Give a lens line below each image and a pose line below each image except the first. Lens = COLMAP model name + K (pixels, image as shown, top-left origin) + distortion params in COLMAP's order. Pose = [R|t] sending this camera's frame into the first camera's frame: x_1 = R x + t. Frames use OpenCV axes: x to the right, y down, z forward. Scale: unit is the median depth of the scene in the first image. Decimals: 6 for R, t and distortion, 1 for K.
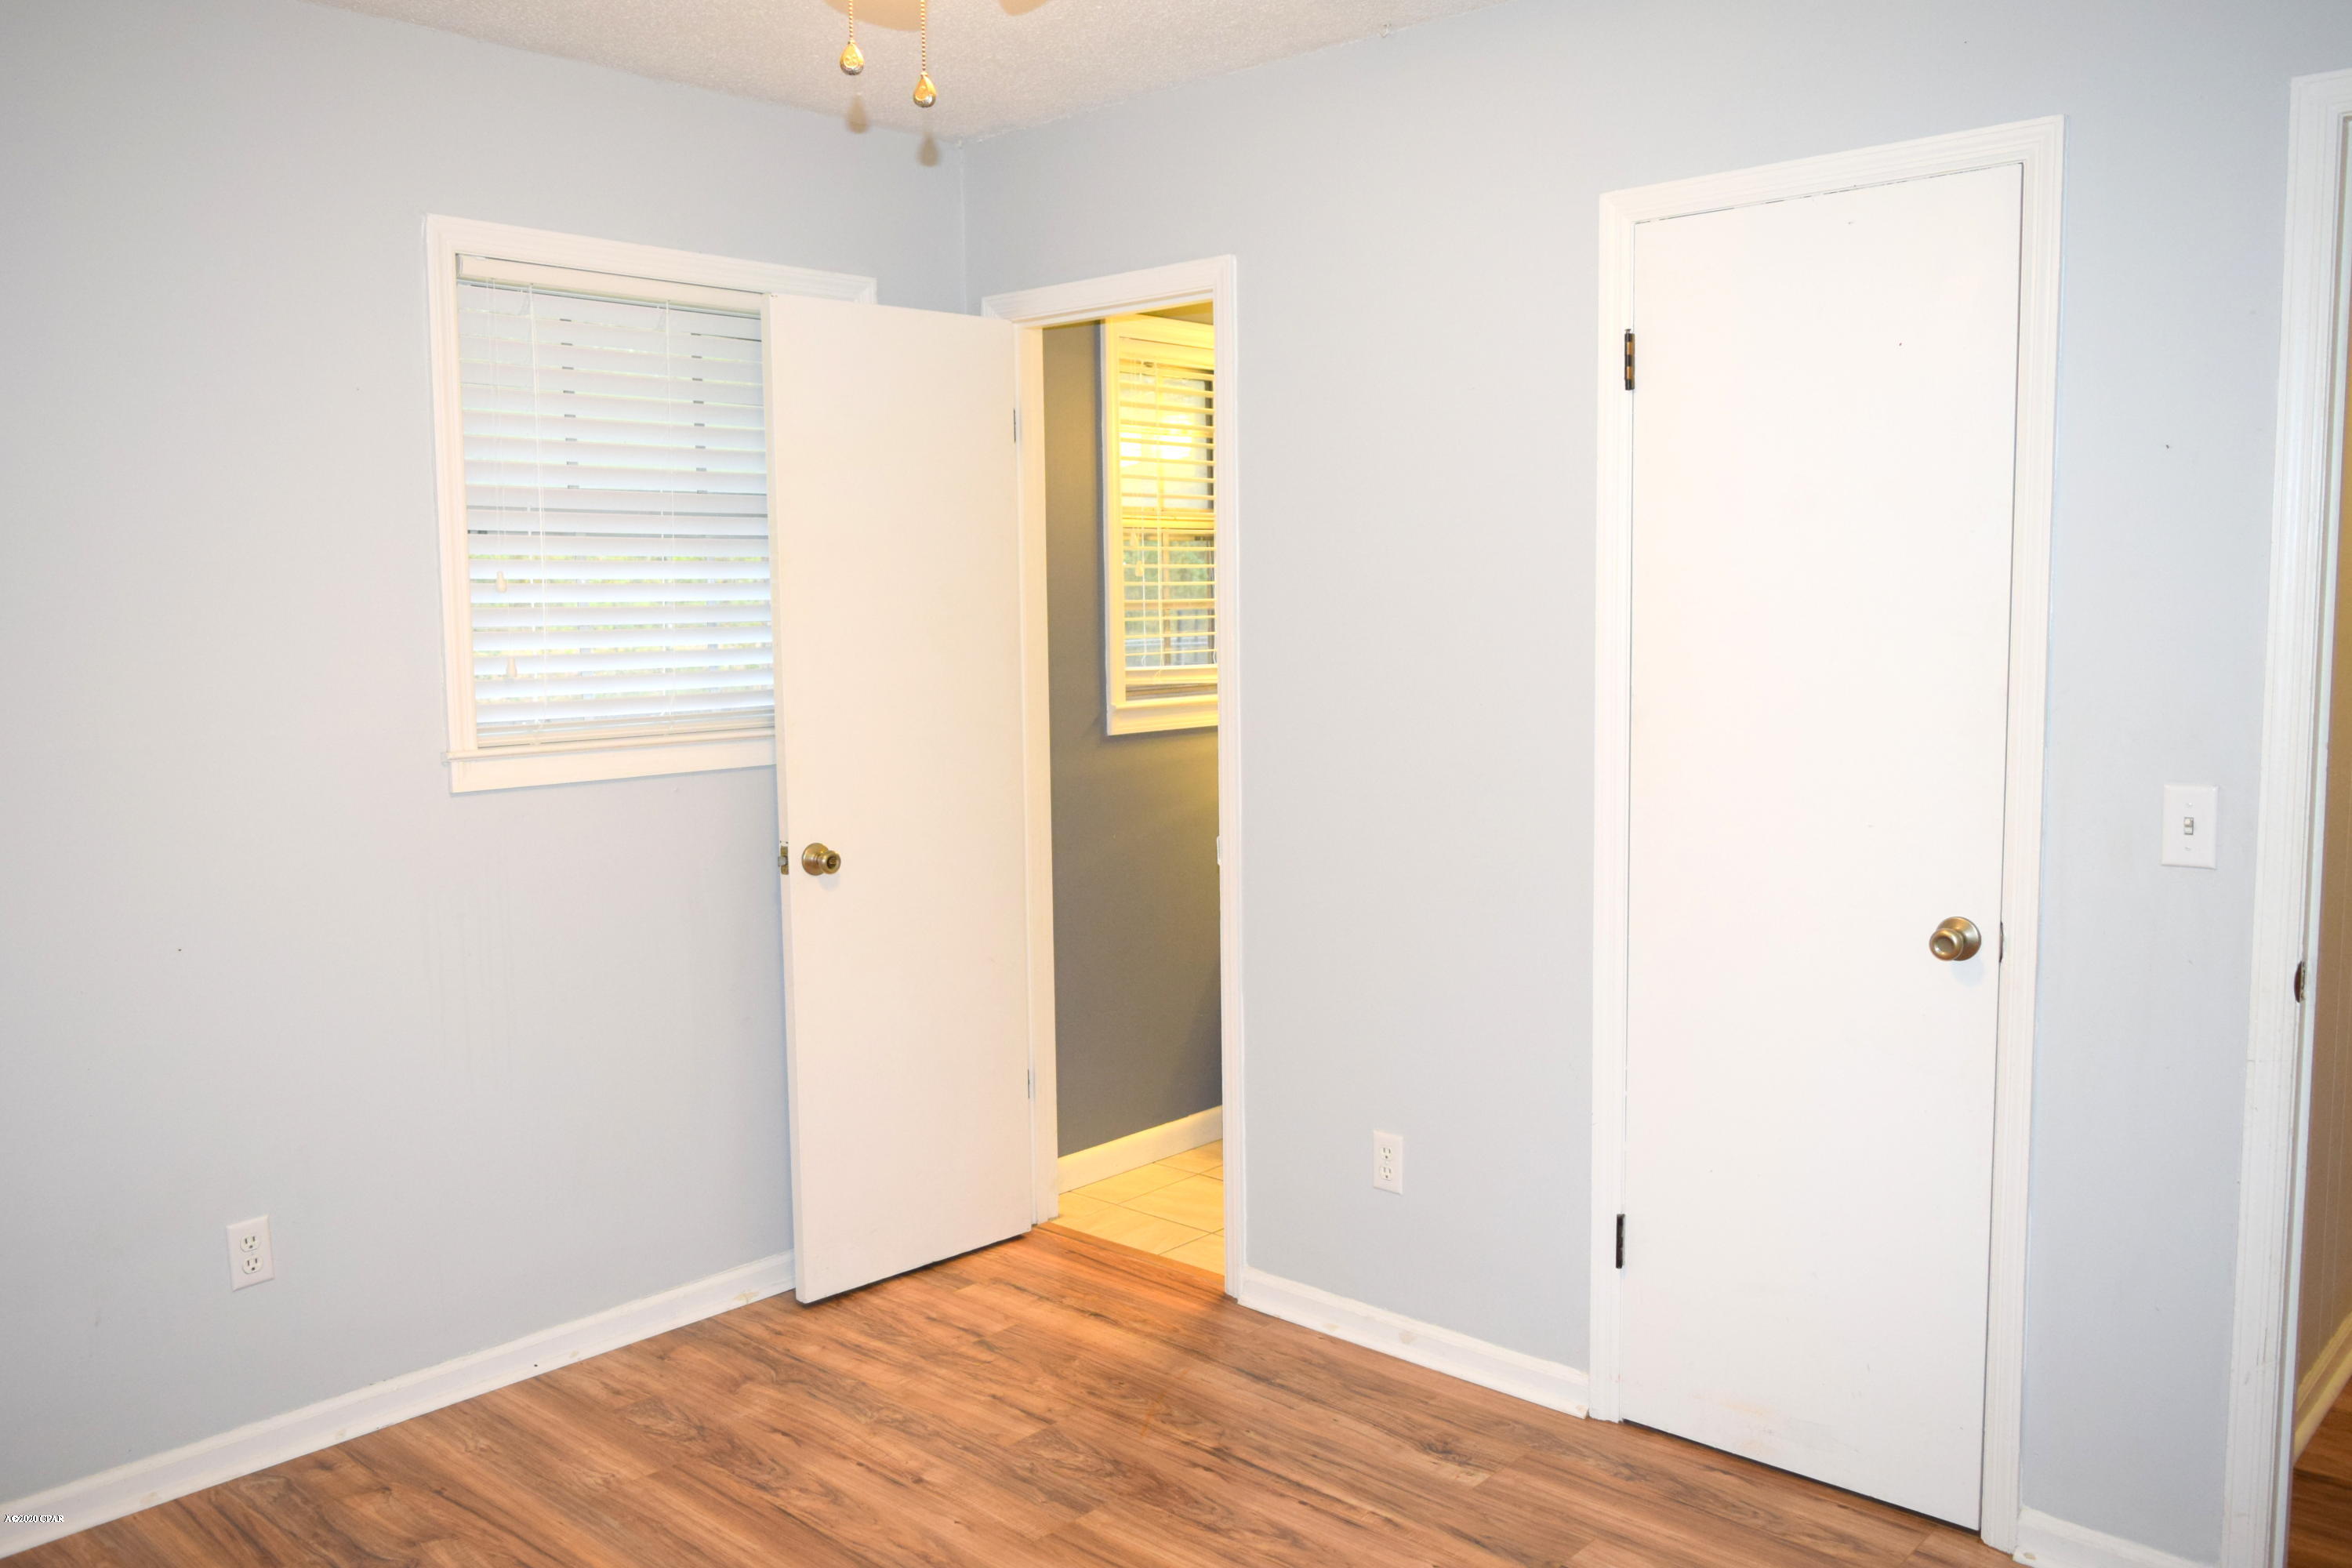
lens RADIAL K [[1891.0, 0, 1176.0], [0, 1891.0, 784.0], [0, 0, 1]] dist [0.005802, 0.004184]
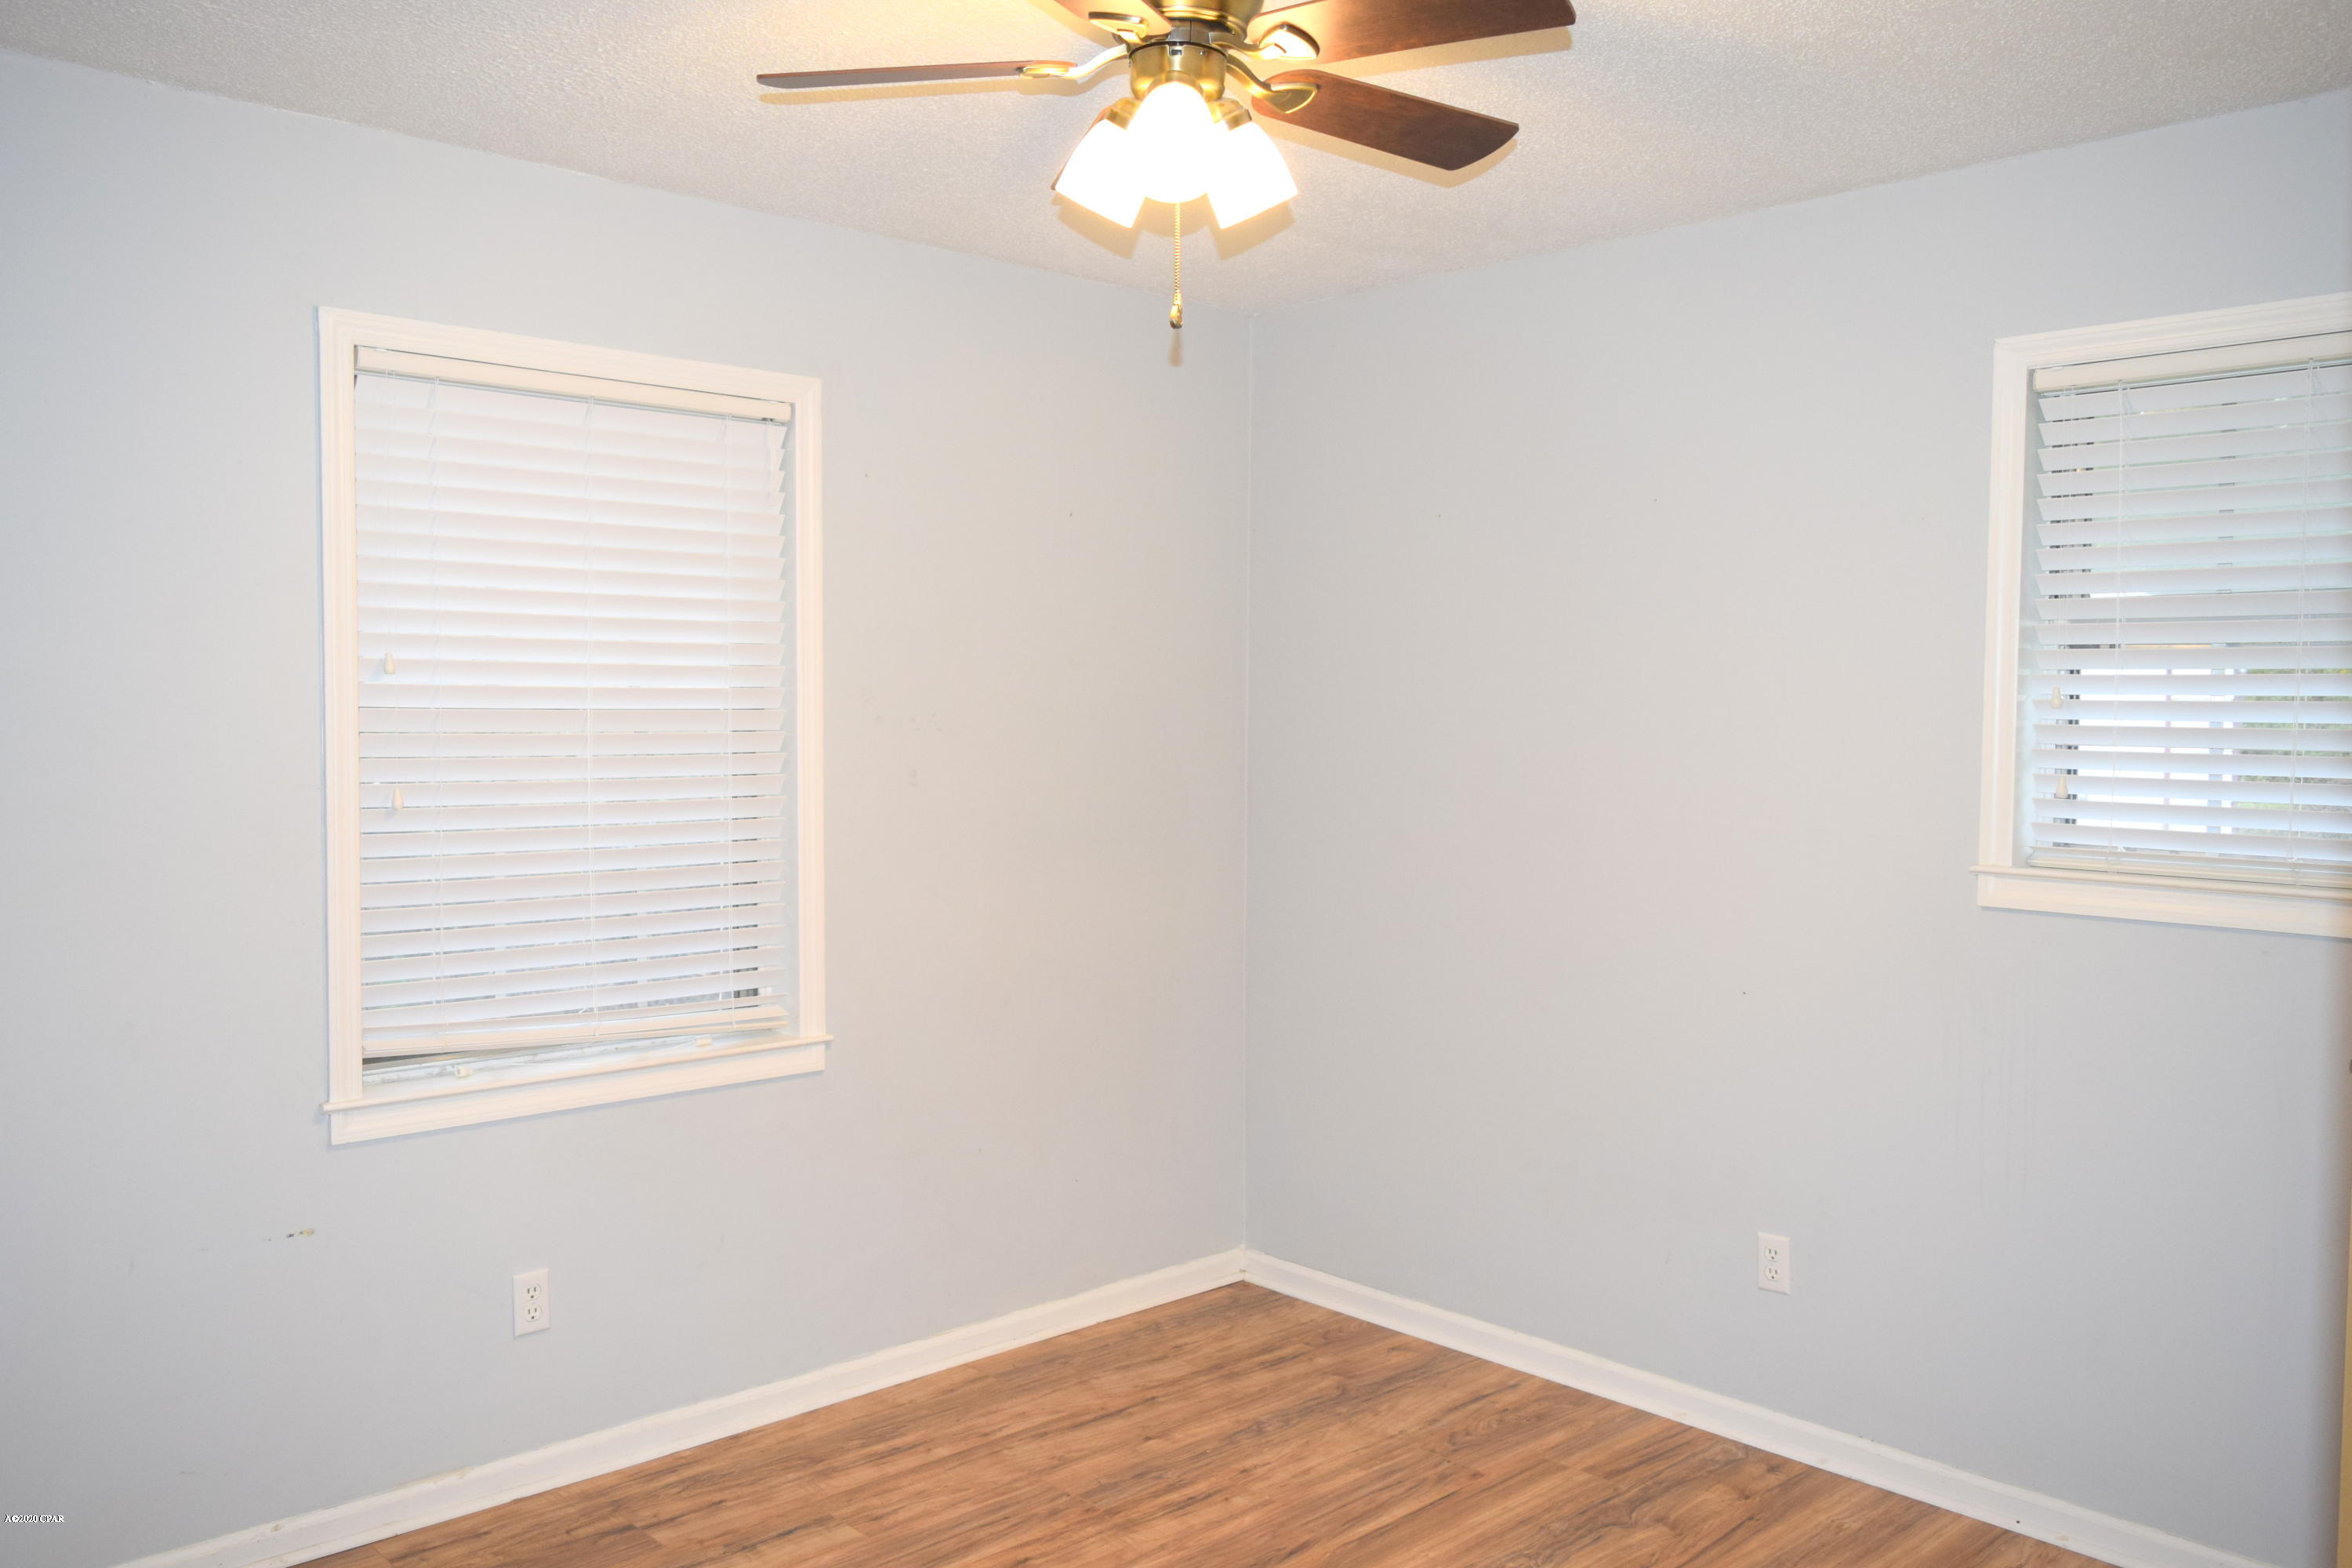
lens RADIAL K [[1868.8, 0, 1176.0], [0, 1868.8, 784.0], [0, 0, 1]] dist [-0.015405, -0.001610]
pose [[-0.096981, 0.059950, -0.993479, 0.683100], [-0.099985, 0.992548, 0.069655, -0.092404], [0.990251, 0.106088, -0.090264, 0.709017]]
